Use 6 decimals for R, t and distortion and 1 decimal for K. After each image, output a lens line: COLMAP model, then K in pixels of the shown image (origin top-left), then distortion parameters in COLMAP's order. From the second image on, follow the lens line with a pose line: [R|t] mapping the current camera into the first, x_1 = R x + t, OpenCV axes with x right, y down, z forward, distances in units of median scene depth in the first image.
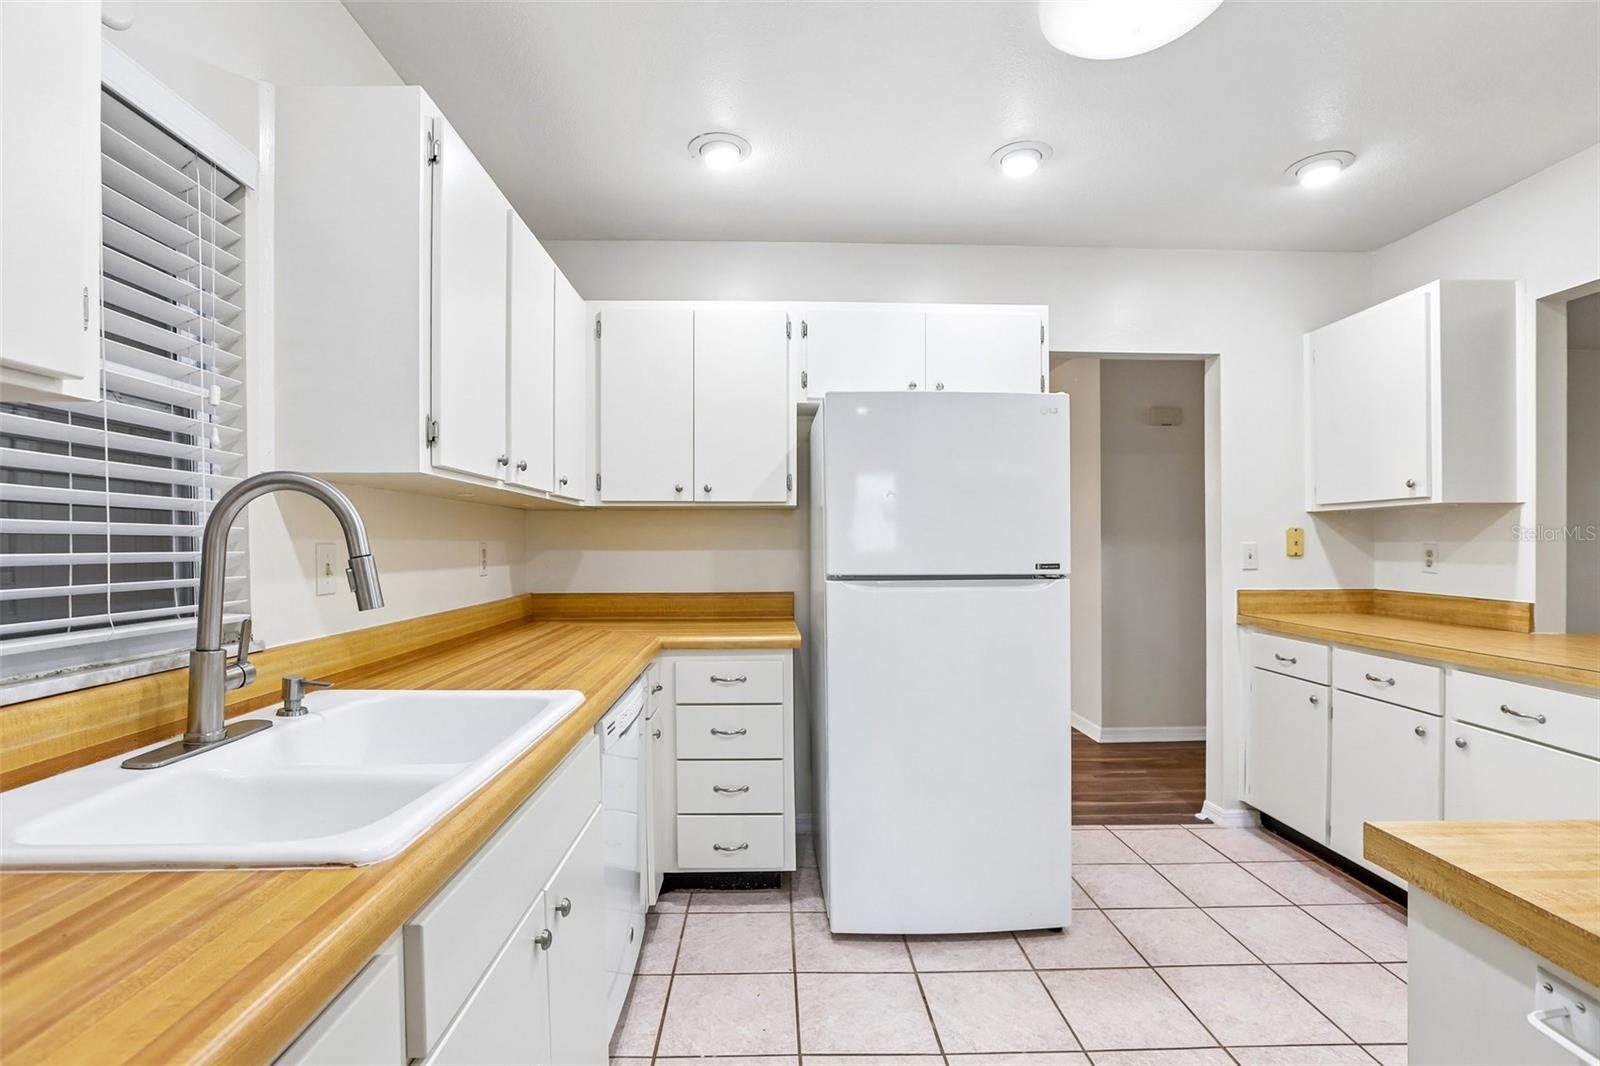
lens RADIAL K [[762.8, 0, 791.4], [0, 762.8, 538.7], [0, 0, 1]] dist [-0.018634, 0.006413]
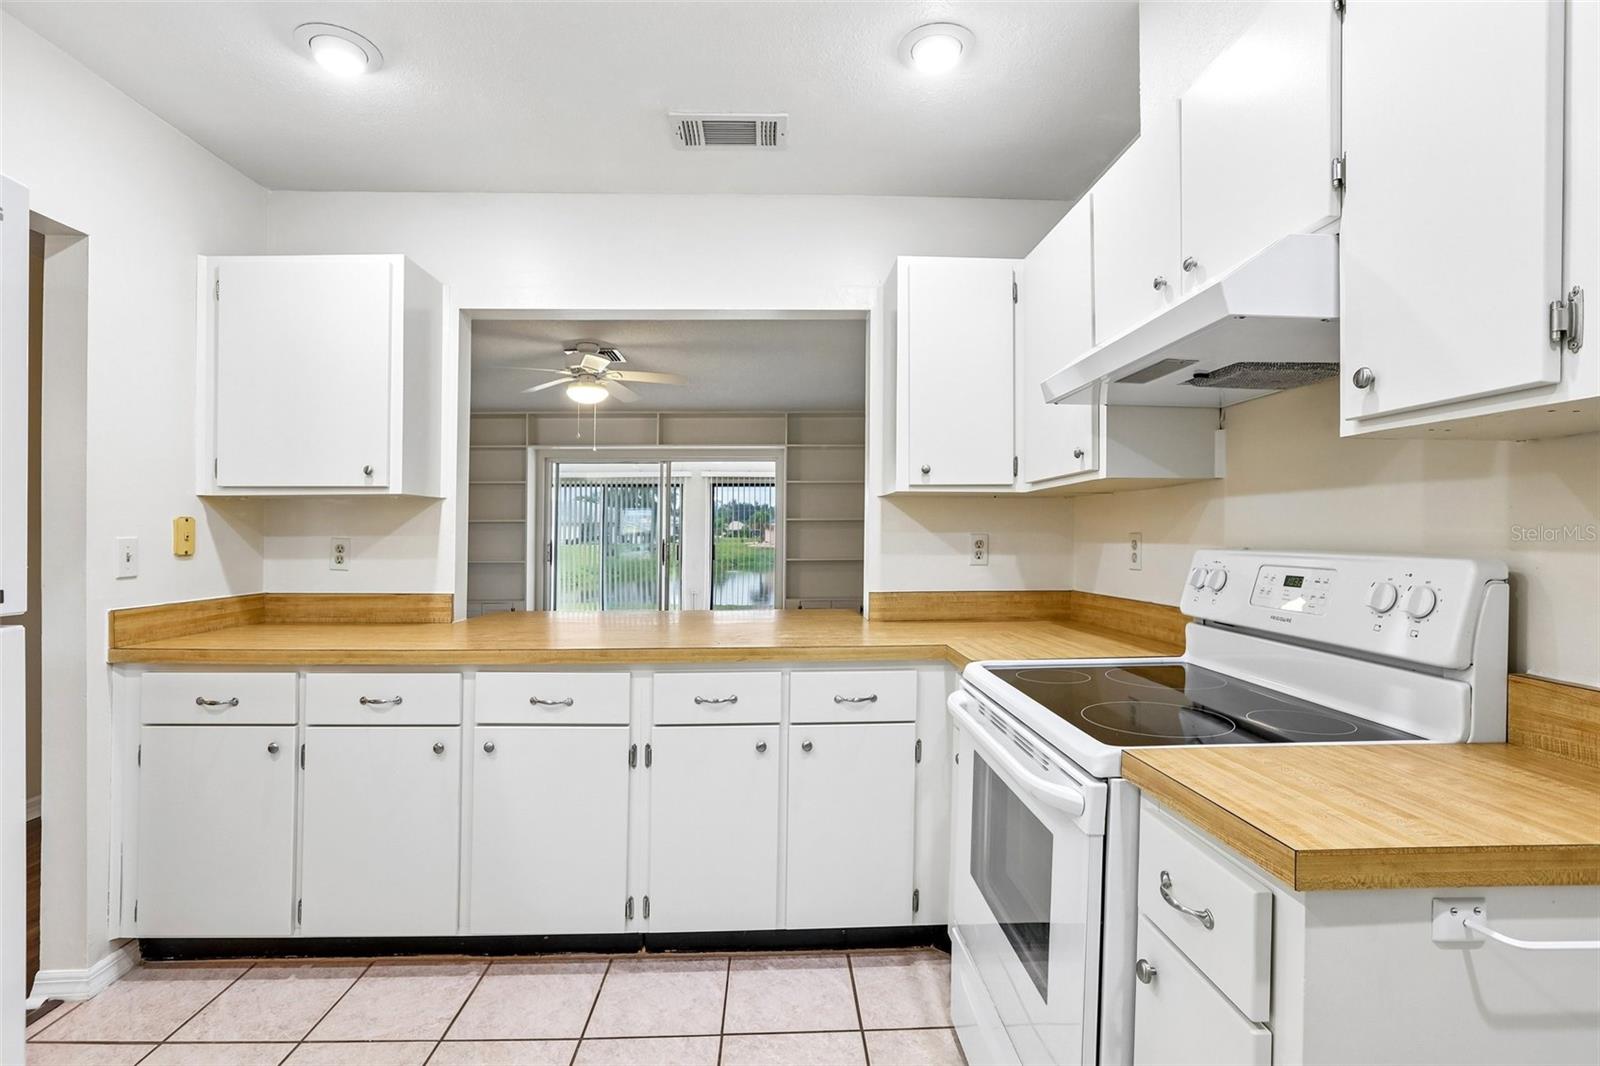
lens RADIAL K [[714.0, 0, 800.7], [0, 714.0, 519.1], [0, 0, 1]] dist [-0.021171, 0.000526]
pose [[-0.021368, 0.023846, 0.999487, -0.014987], [-0.001890, 0.999713, -0.023892, 0.003239], [-0.999770, -0.002400, -0.021316, 0.451139]]
